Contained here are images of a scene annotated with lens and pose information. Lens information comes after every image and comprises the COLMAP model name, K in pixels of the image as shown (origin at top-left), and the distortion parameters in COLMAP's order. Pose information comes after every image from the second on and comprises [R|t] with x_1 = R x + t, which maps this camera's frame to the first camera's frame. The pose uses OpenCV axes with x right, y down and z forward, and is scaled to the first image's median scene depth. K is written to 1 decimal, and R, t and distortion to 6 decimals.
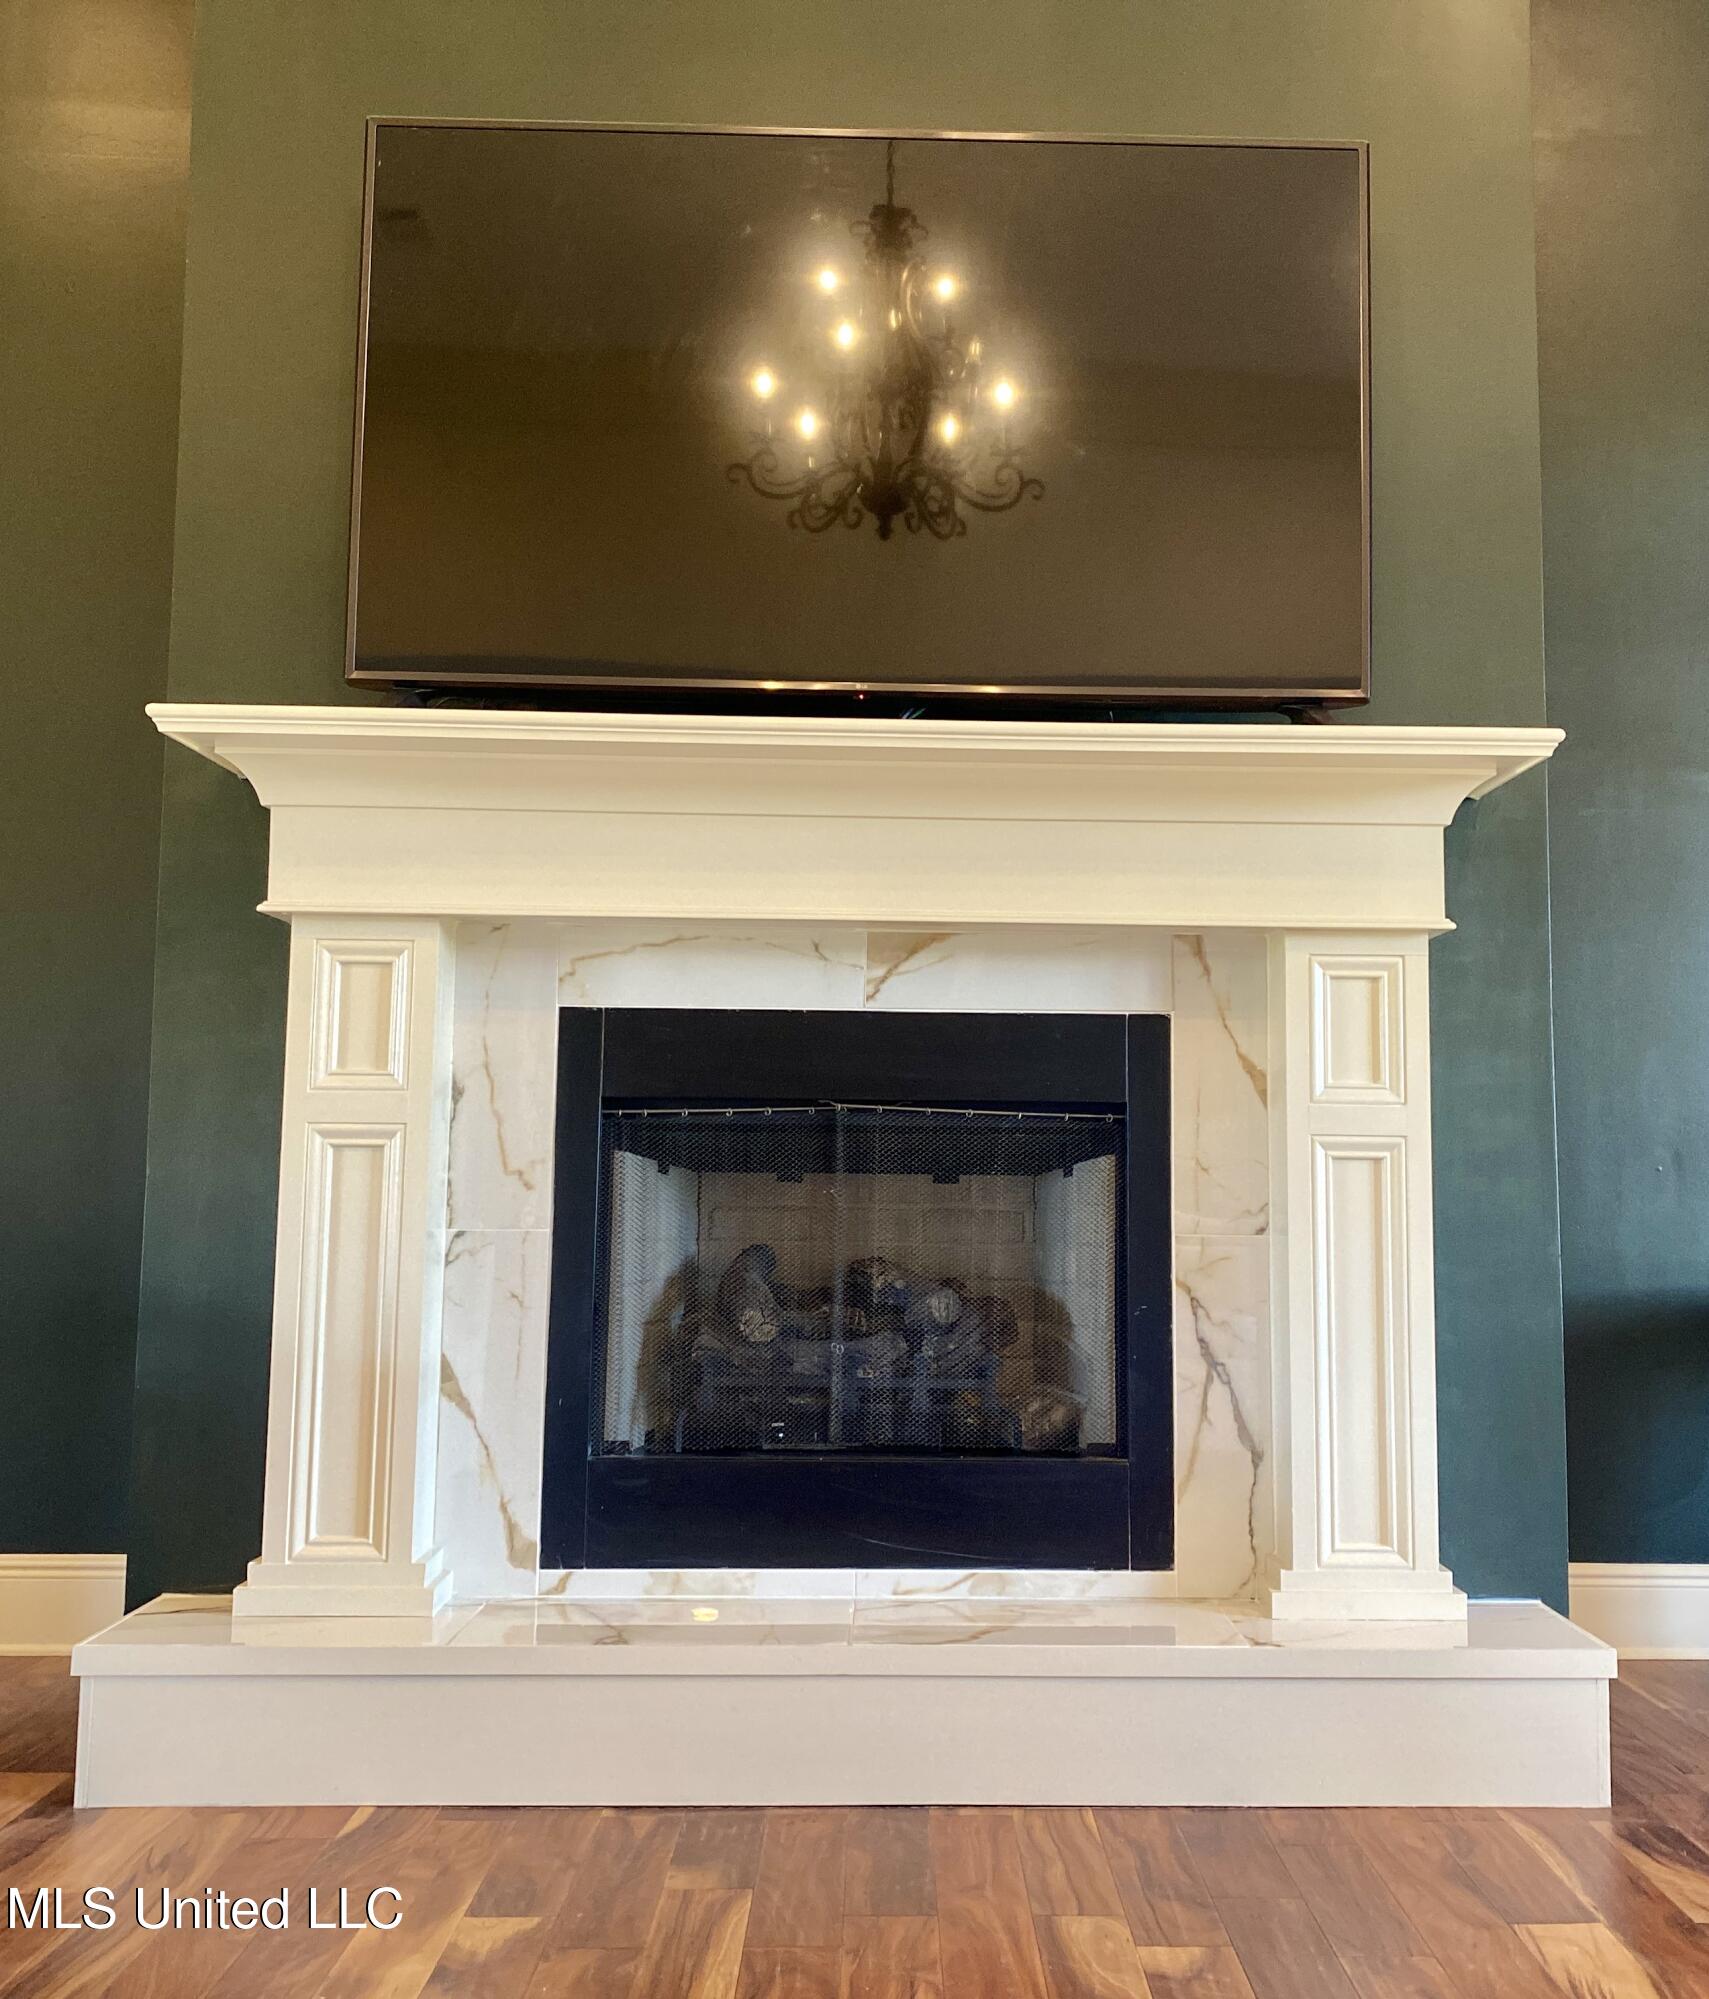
lens RADIAL K [[1858.1, 0, 854.5], [0, 1858.1, 999.5], [0, 0, 1]] dist [-0.002352, -0.001230]
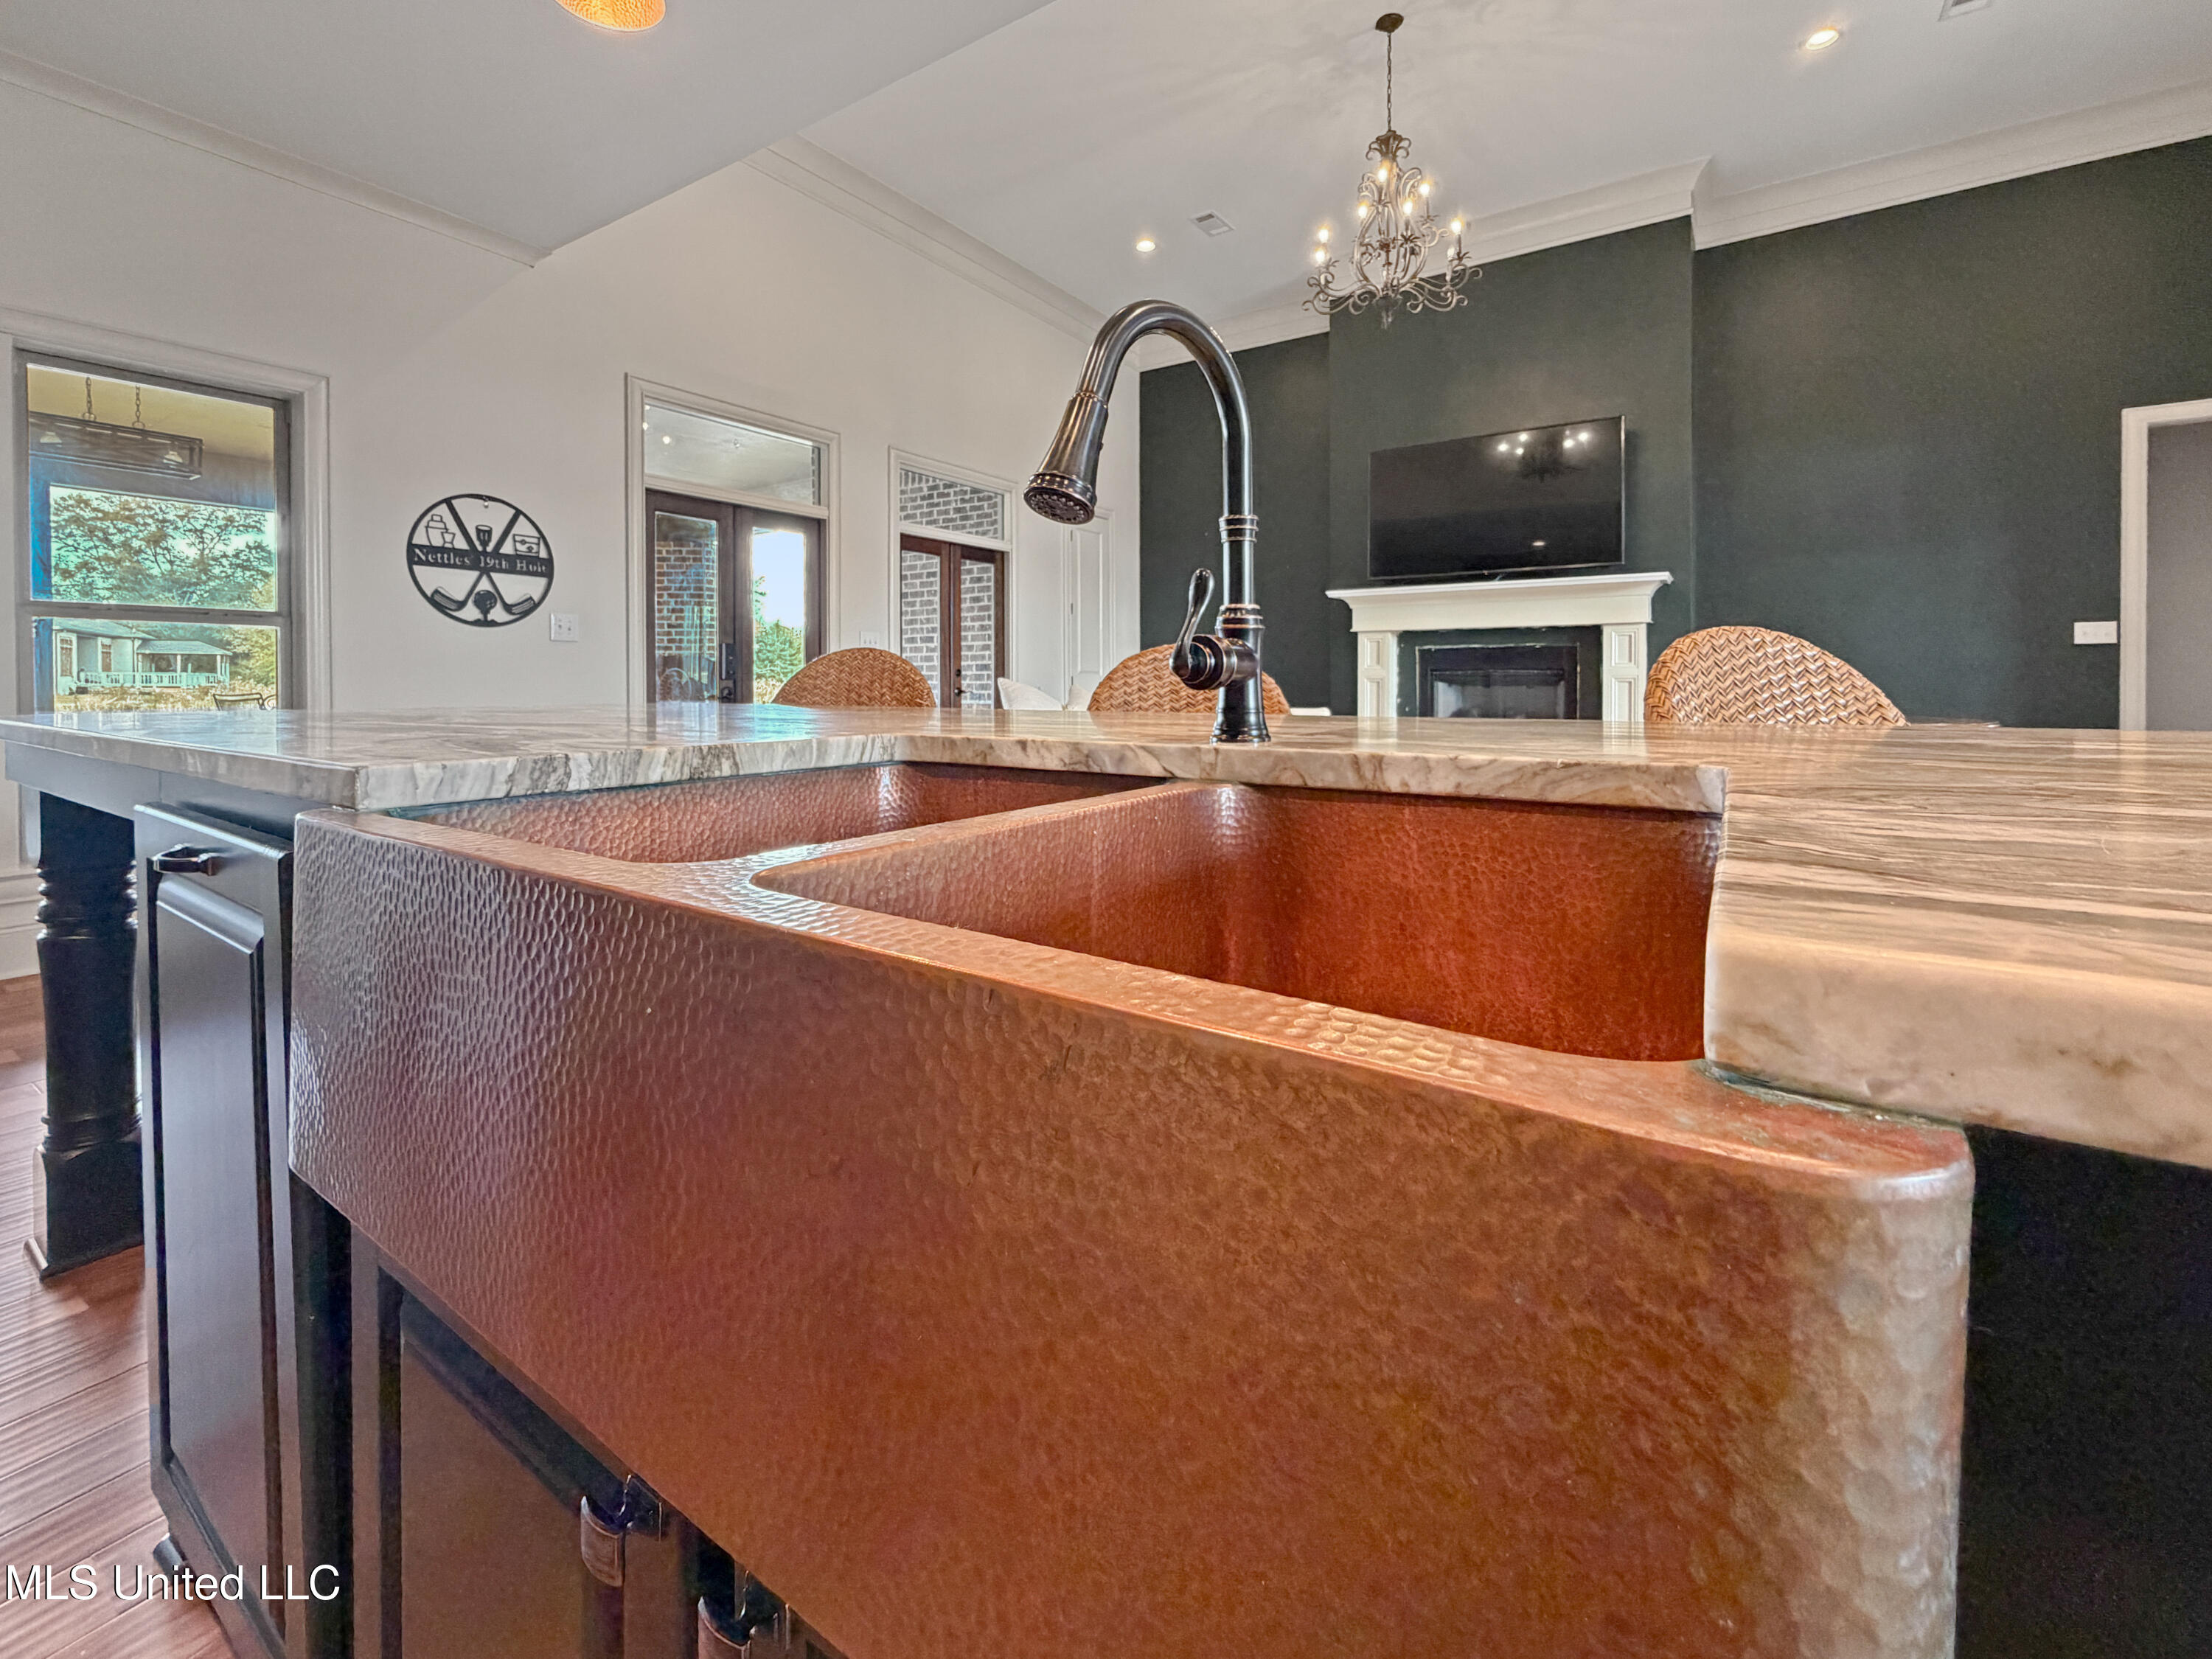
lens RADIAL K [[897.2, 0, 1106.0], [0, 897.2, 829.5], [0, 0, 1]] dist [-0.001653, 0.000296]
pose [[0.834199, 0.071071, -0.546864, 0.367150], [0.075033, 0.967811, 0.240235, -0.134070], [0.546335, -0.241437, 0.802014, -1.066603]]
